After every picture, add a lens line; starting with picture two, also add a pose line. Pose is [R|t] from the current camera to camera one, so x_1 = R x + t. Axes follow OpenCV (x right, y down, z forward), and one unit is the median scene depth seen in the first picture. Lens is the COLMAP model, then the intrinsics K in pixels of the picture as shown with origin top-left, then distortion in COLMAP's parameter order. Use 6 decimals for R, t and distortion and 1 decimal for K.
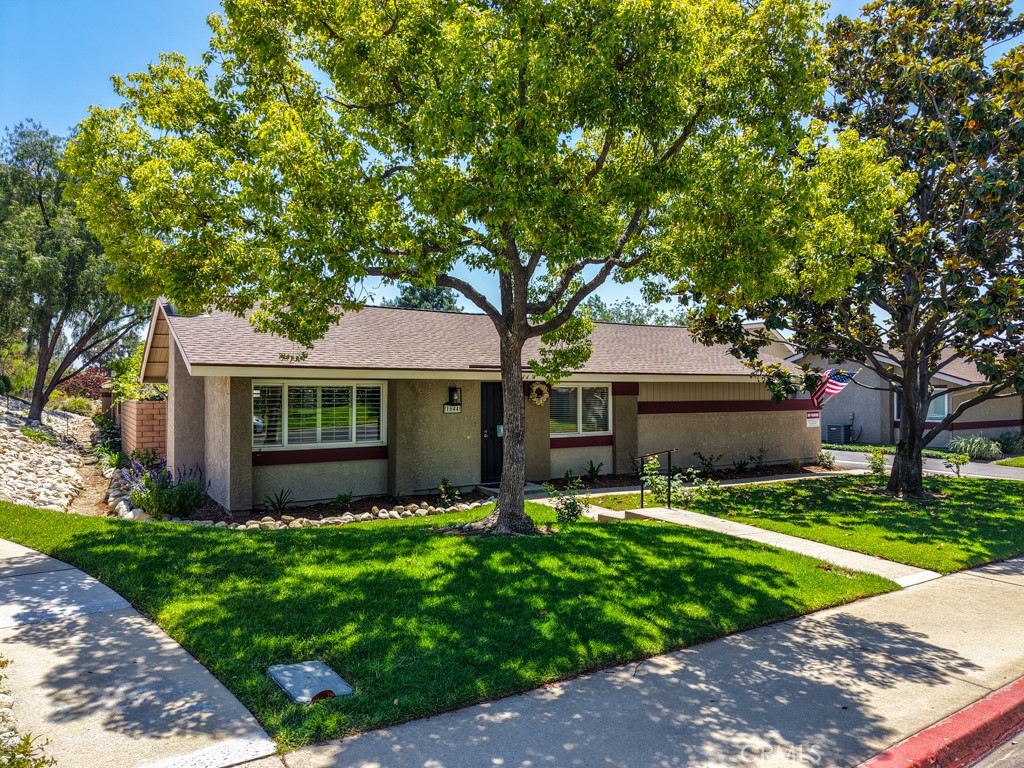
lens RADIAL K [[691.0, 0, 512.0], [0, 691.0, 384.0], [0, 0, 1]] dist [0.001973, -0.001713]
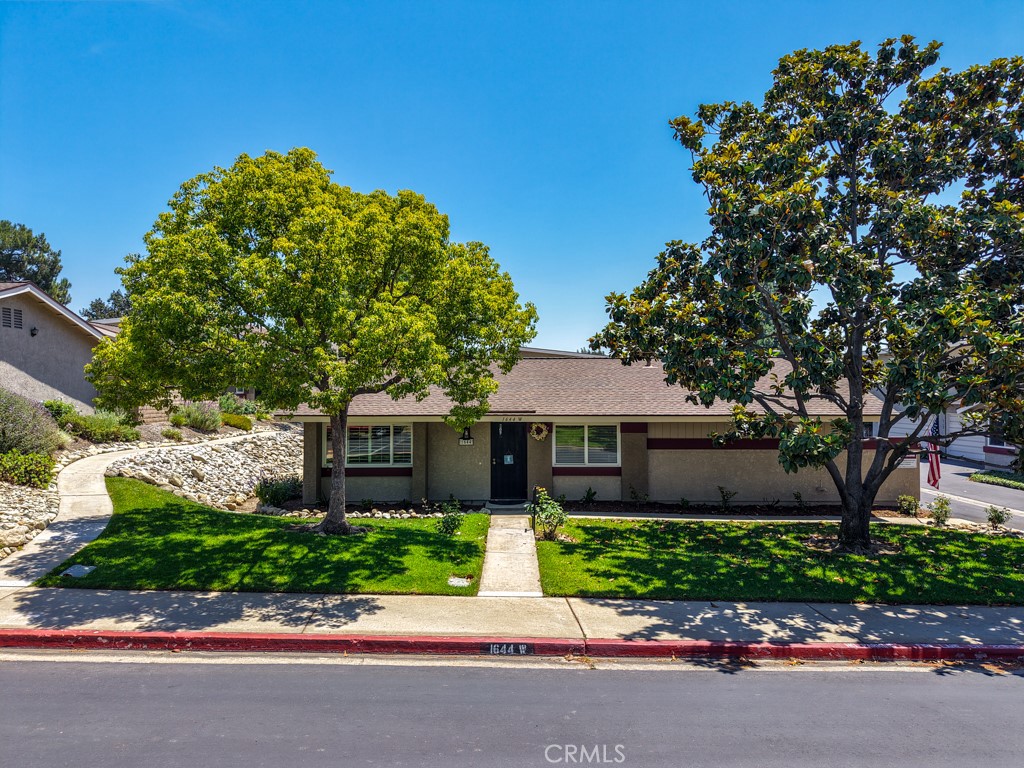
lens RADIAL K [[691.0, 0, 512.0], [0, 691.0, 384.0], [0, 0, 1]] dist [0.001973, -0.001713]
pose [[0.845823, -0.006676, -0.533423, 1.900824], [0.004936, 0.999977, -0.004688, -0.188507], [0.533441, 0.001332, 0.845836, -0.234279]]
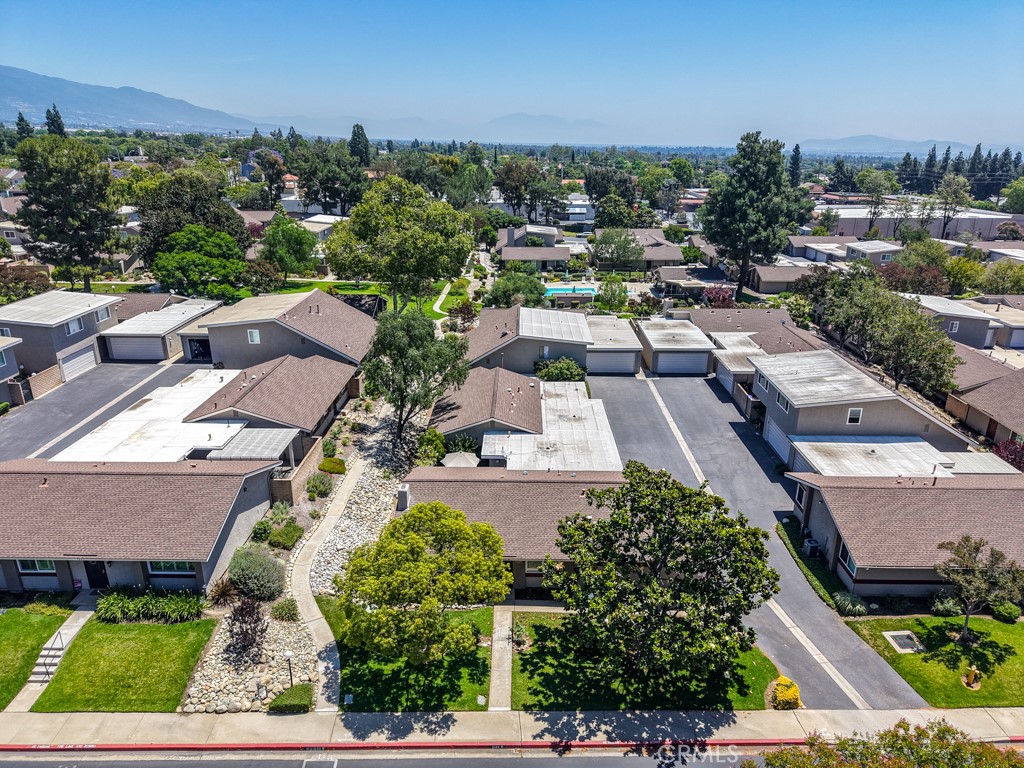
lens RADIAL K [[691.0, 0, 512.0], [0, 691.0, 384.0], [0, 0, 1]] dist [0.001973, -0.001713]
pose [[0.833235, 0.183488, -0.521585, 3.424721], [0.009792, 0.938286, 0.345722, -4.094442], [0.552832, -0.293175, 0.780016, -2.189605]]
